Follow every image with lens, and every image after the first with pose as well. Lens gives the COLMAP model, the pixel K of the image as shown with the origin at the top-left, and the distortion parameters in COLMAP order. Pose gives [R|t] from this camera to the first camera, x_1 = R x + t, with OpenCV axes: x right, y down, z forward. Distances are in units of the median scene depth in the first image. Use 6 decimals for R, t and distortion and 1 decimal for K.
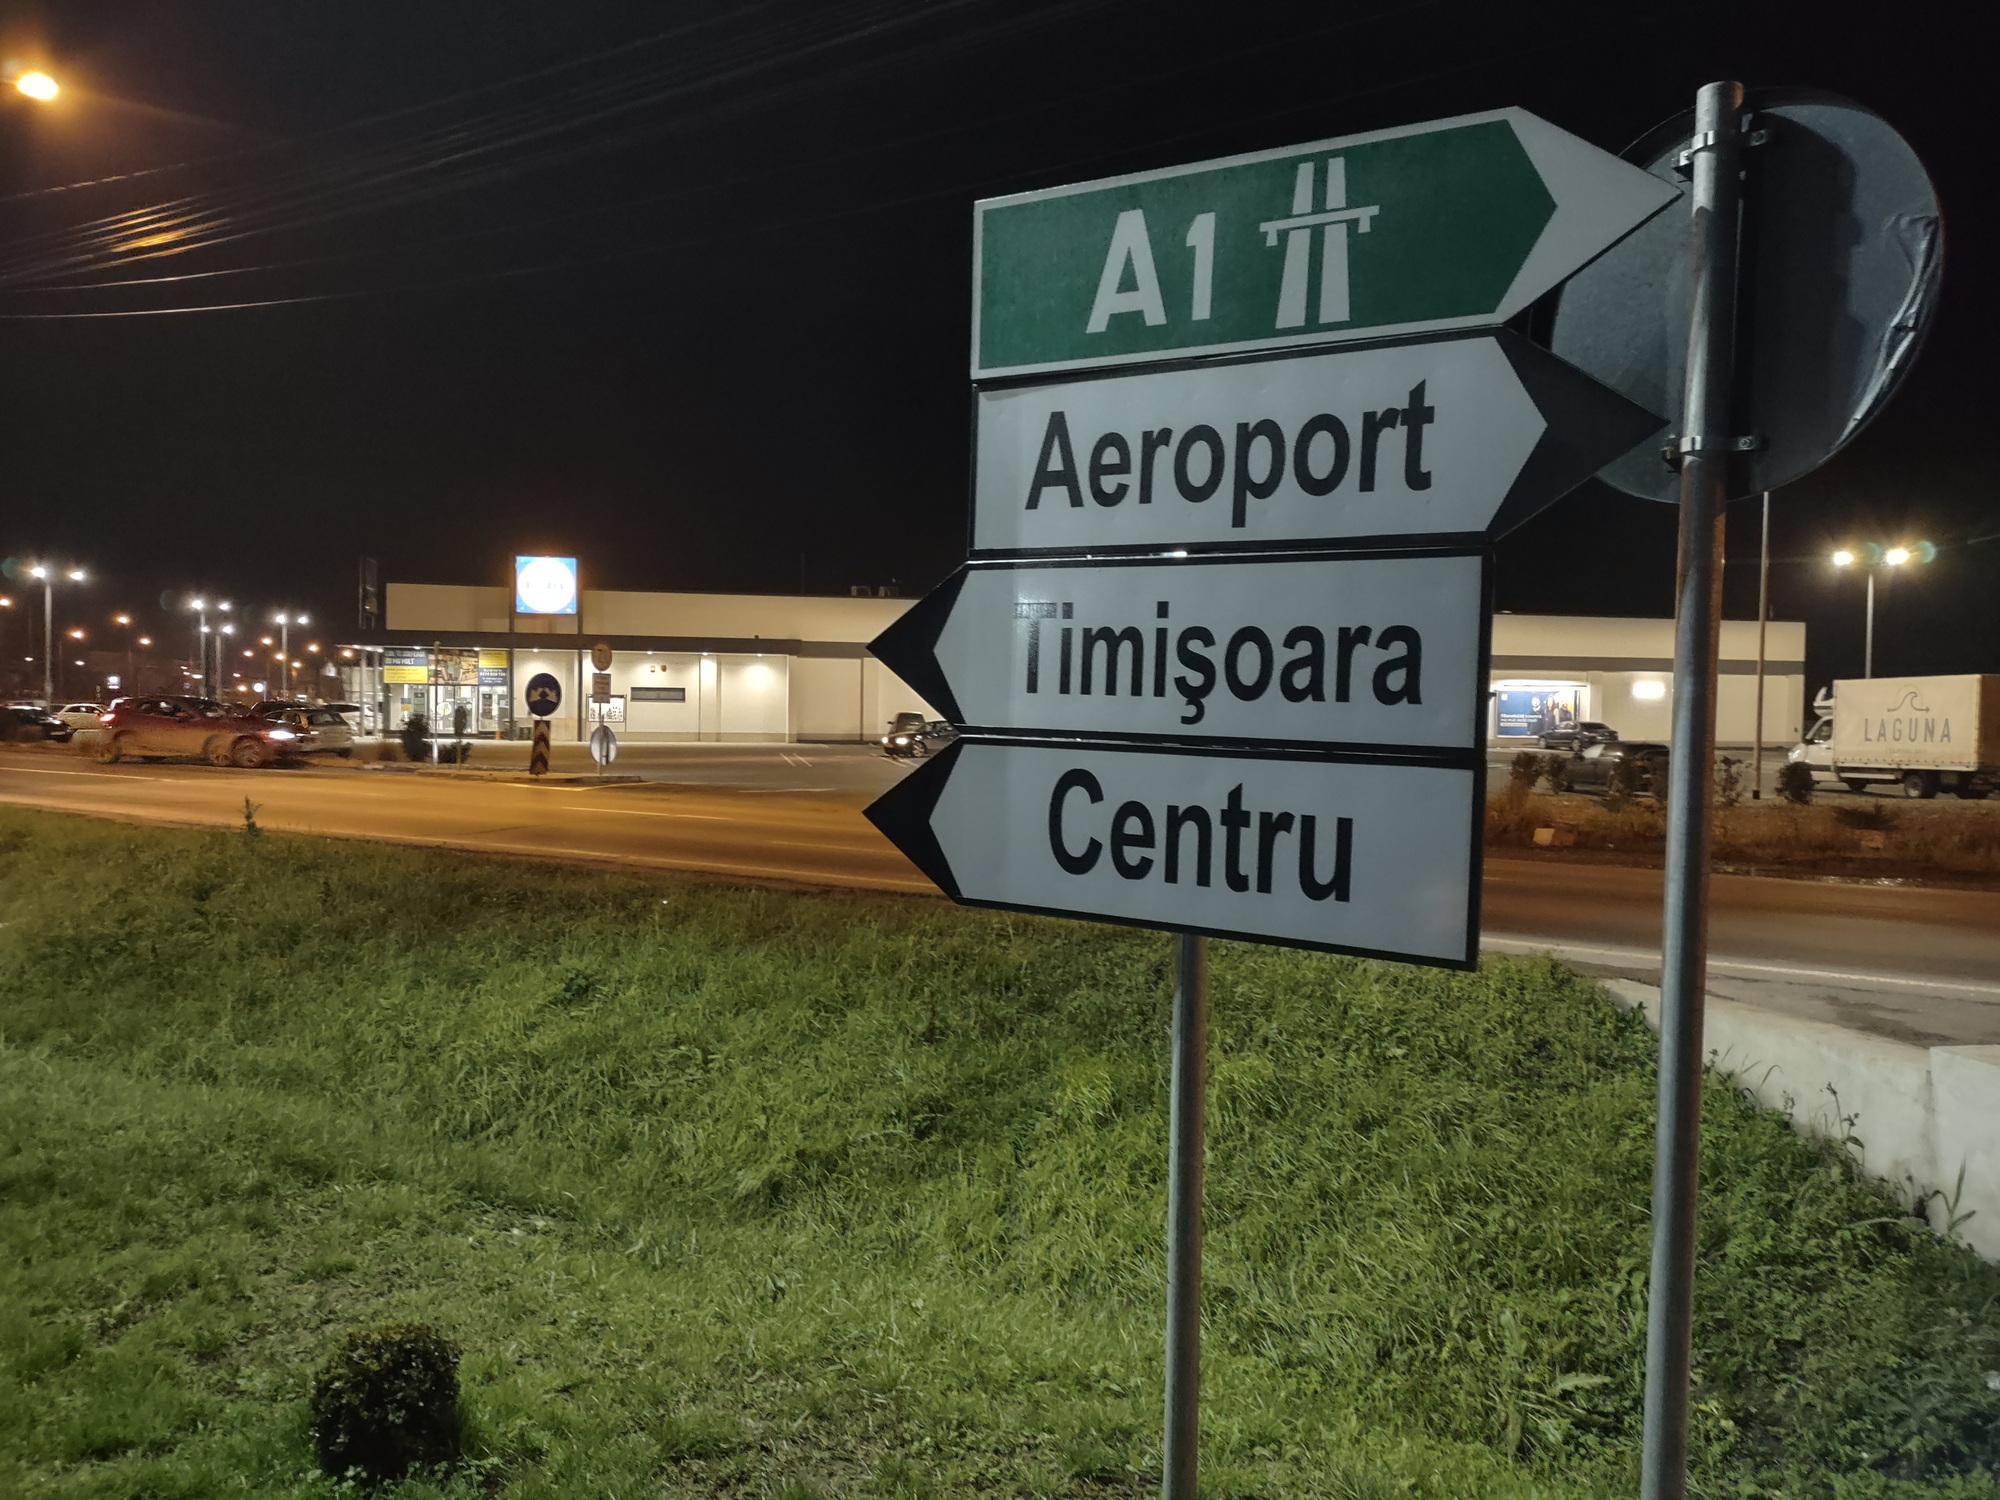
lens RADIAL K [[1462.5, 0, 1000.0], [0, 1462.5, 750.0], [0, 0, 1]] dist [0.111633, -0.119386]
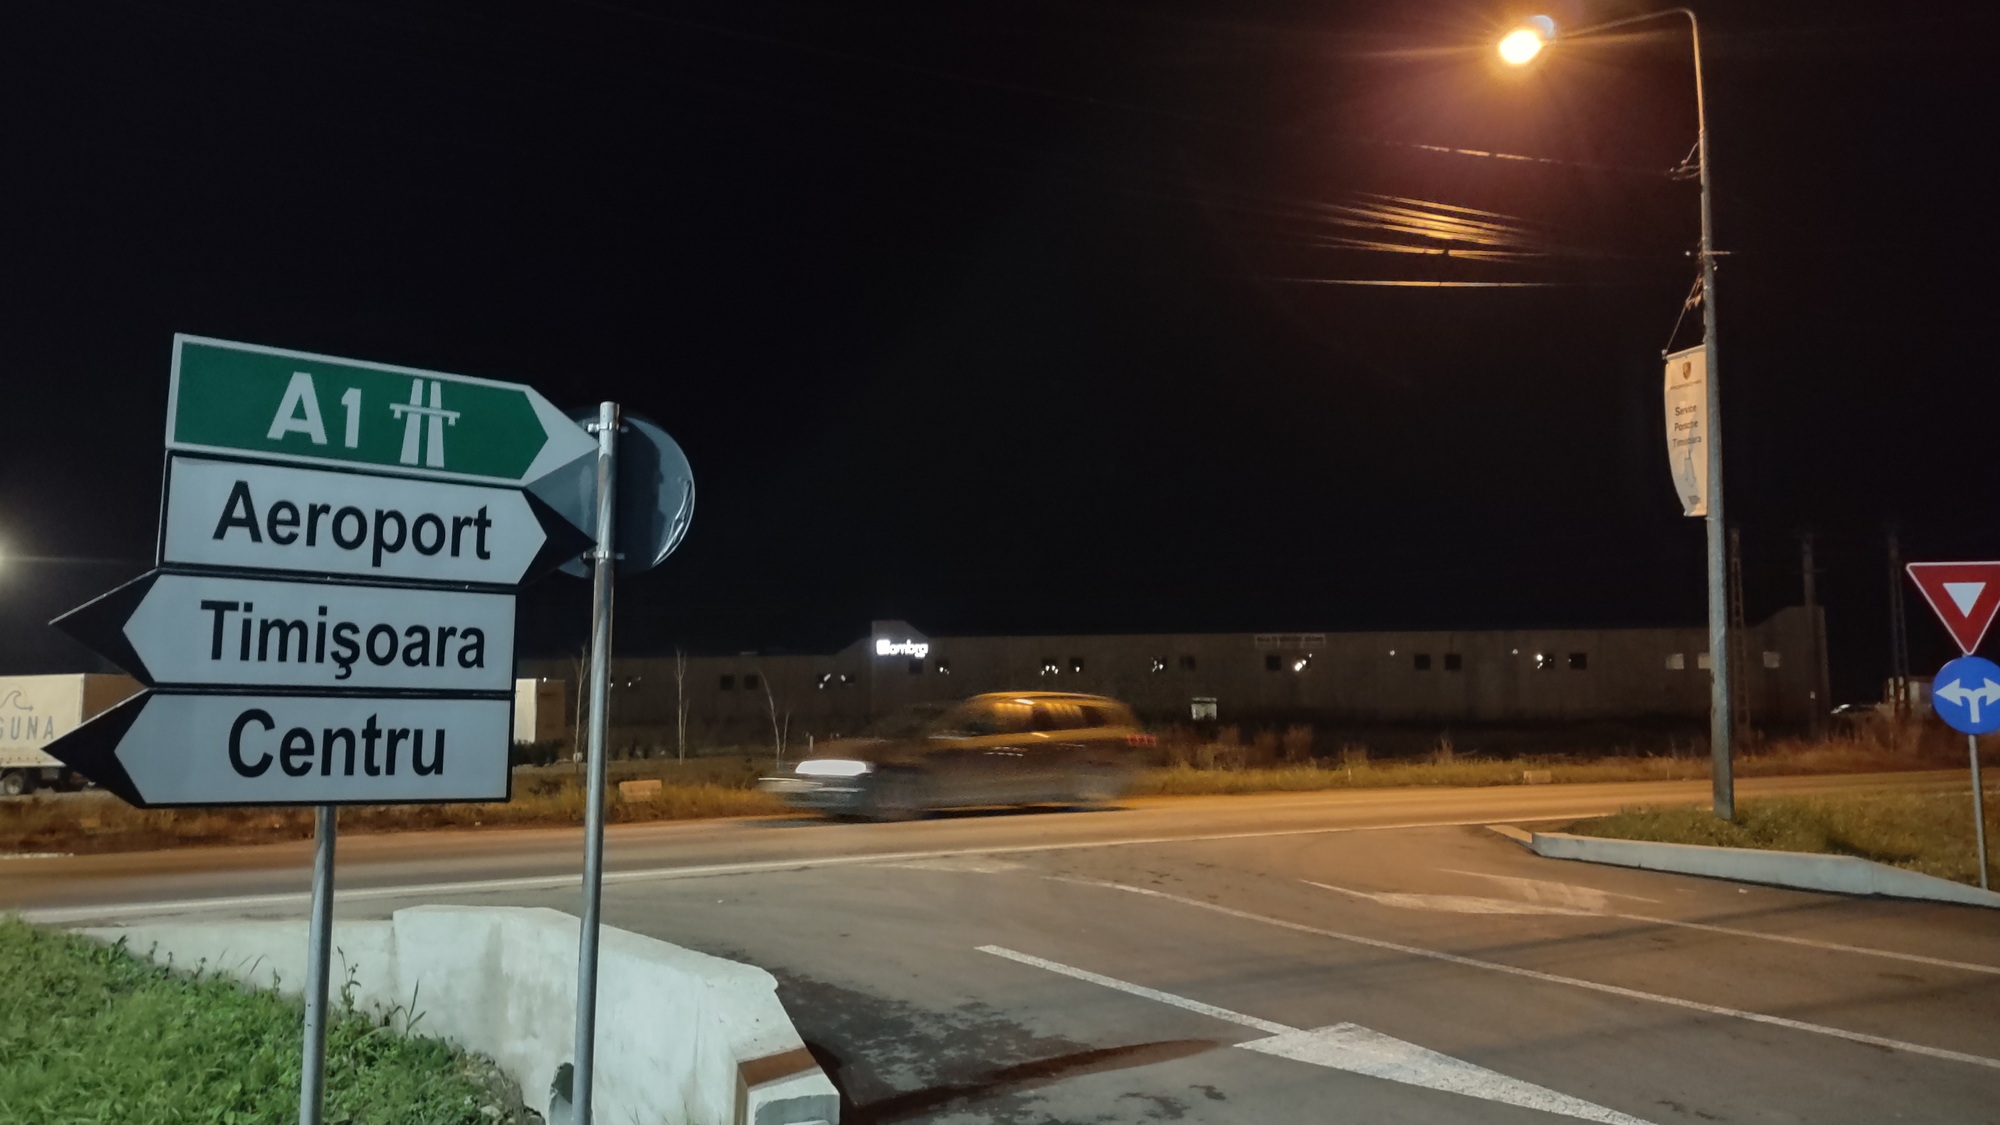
lens RADIAL K [[1320.2, 0, 1000.0], [0, 1320.2, 562.5], [0, 0, 1]] dist [-0.000850, -0.000171]
pose [[0.415825, 0.082464, 0.905698, -0.944384], [0.035560, 0.993645, -0.106798, 0.037789], [-0.908749, 0.076617, 0.410250, -0.324127]]
